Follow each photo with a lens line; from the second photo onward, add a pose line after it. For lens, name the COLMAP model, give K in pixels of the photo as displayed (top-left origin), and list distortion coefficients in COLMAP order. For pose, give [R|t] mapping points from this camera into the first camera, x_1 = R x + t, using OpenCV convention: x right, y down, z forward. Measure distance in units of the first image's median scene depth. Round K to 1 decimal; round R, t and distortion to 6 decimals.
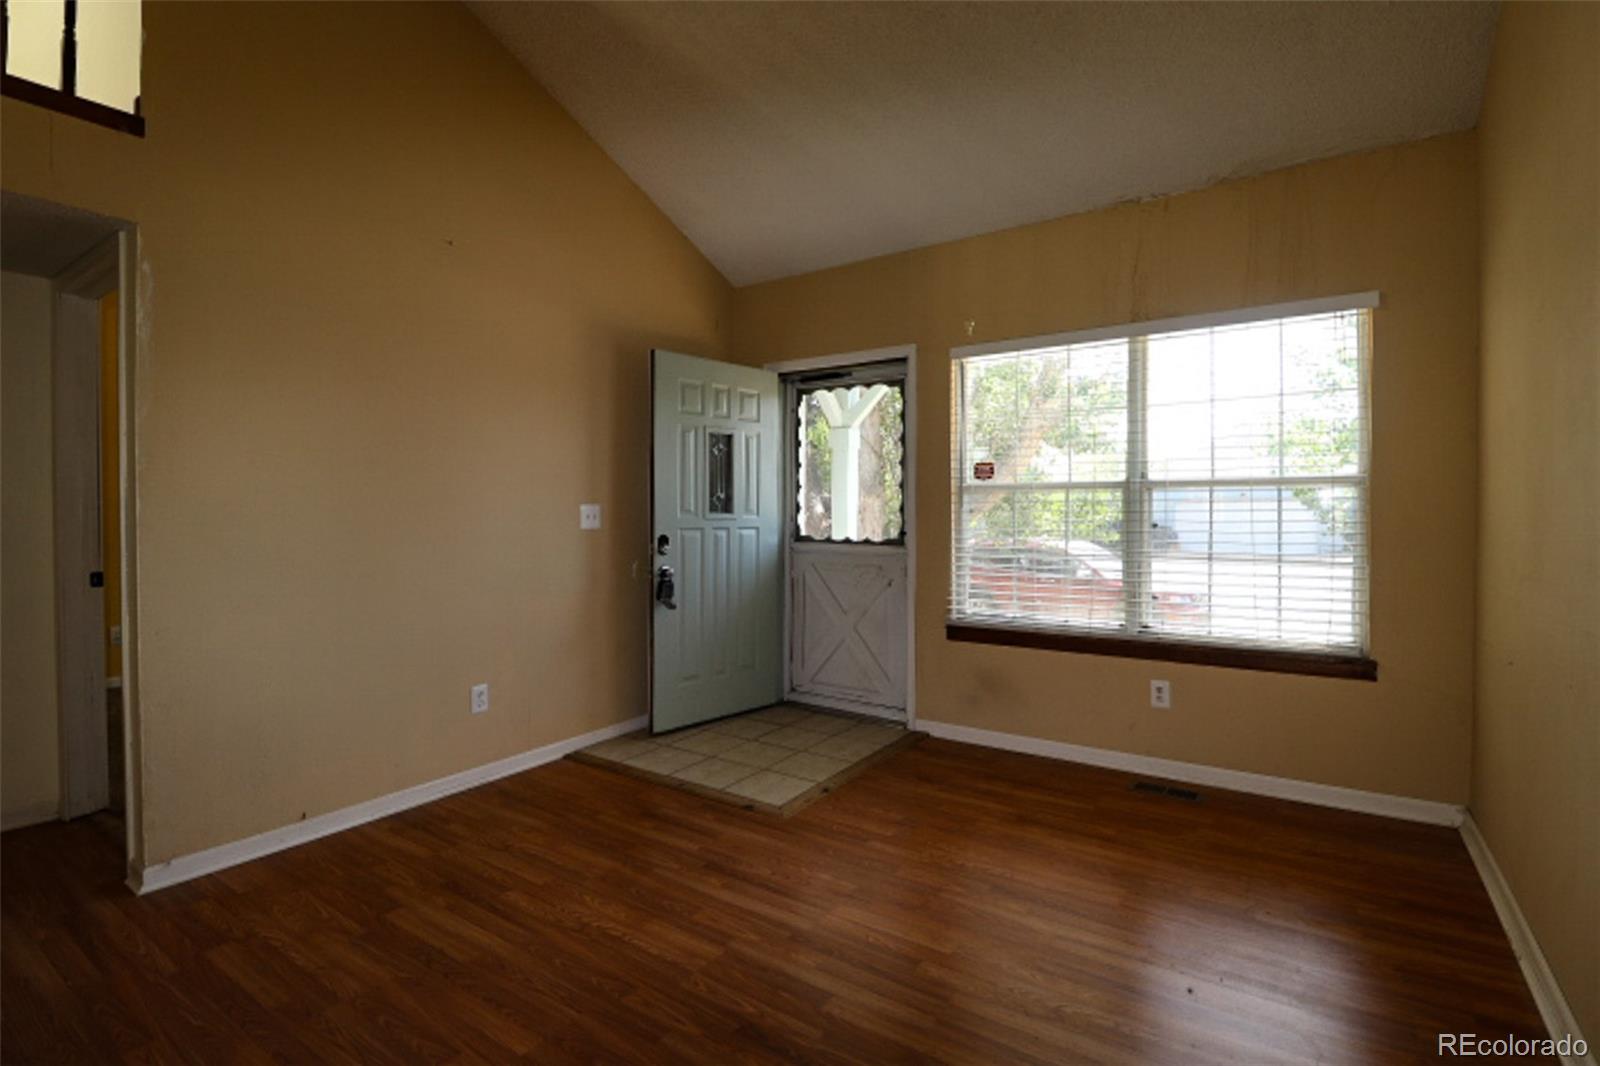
lens RADIAL K [[753.4, 0, 793.0], [0, 753.4, 524.0], [0, 0, 1]] dist [0.000505, -0.012552]
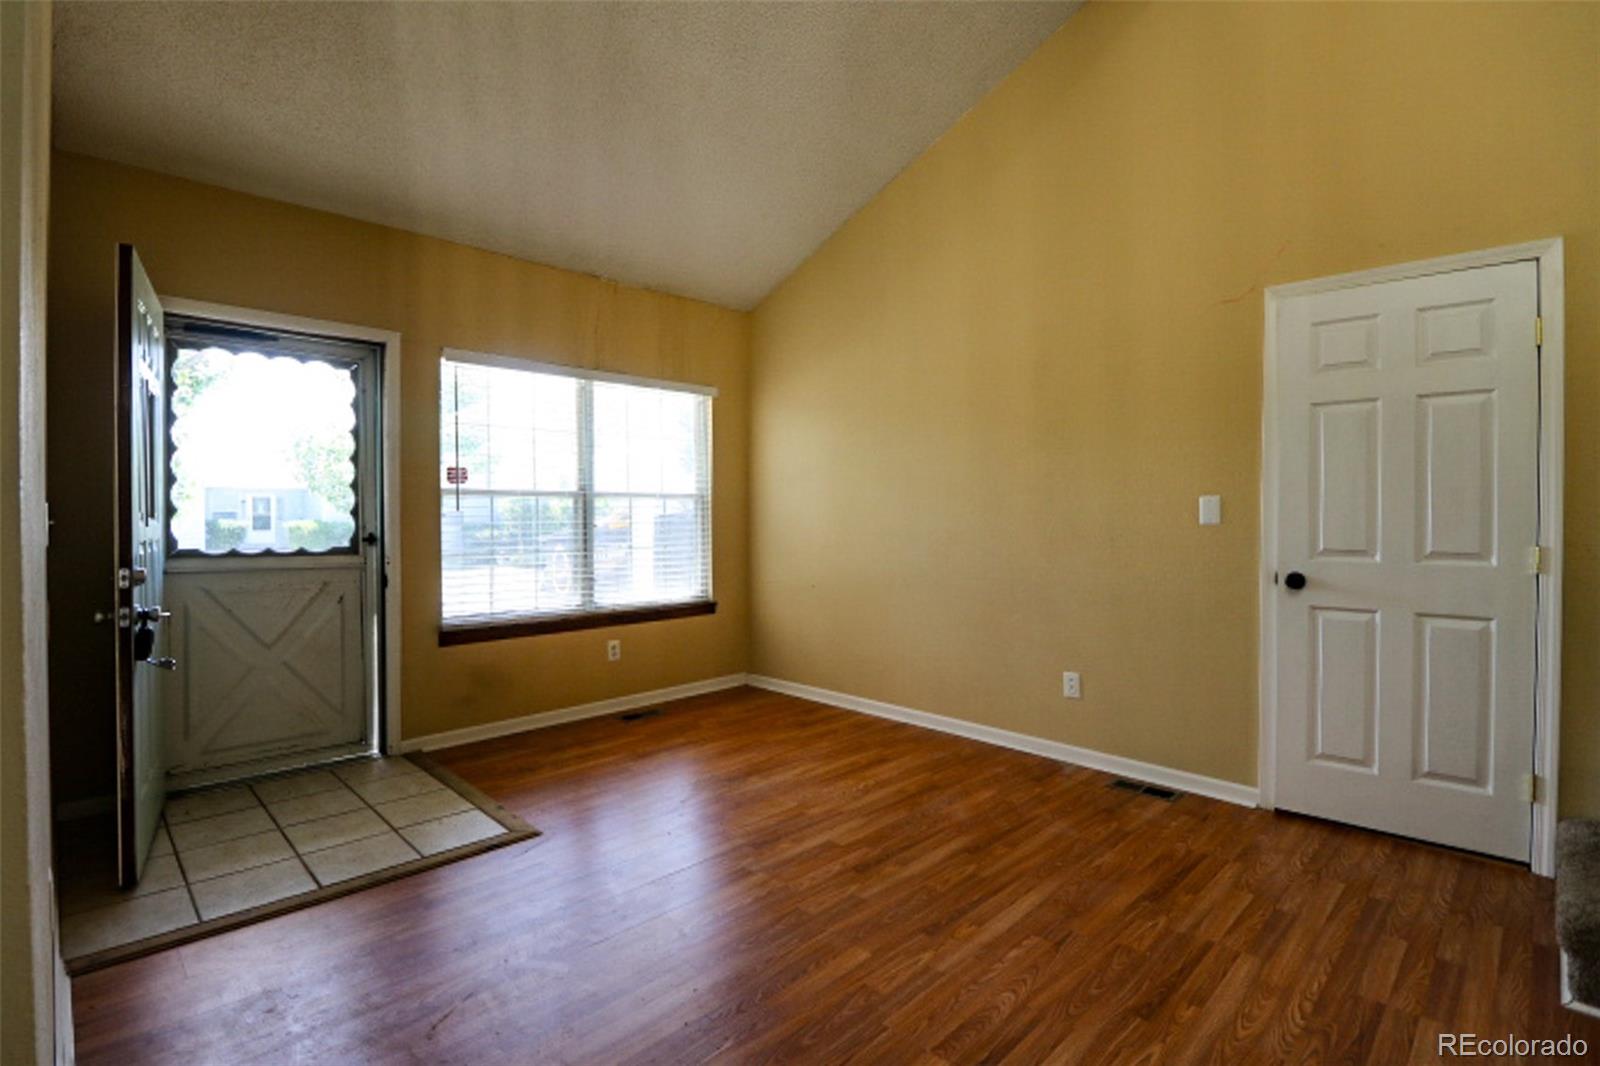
lens RADIAL K [[753.4, 0, 793.0], [0, 753.4, 524.0], [0, 0, 1]] dist [0.000505, -0.012552]
pose [[0.188585, -0.011165, 0.981993, -0.727467], [0.015360, 0.999847, 0.008418, -0.006845], [-0.981937, 0.013496, 0.188728, 0.401619]]
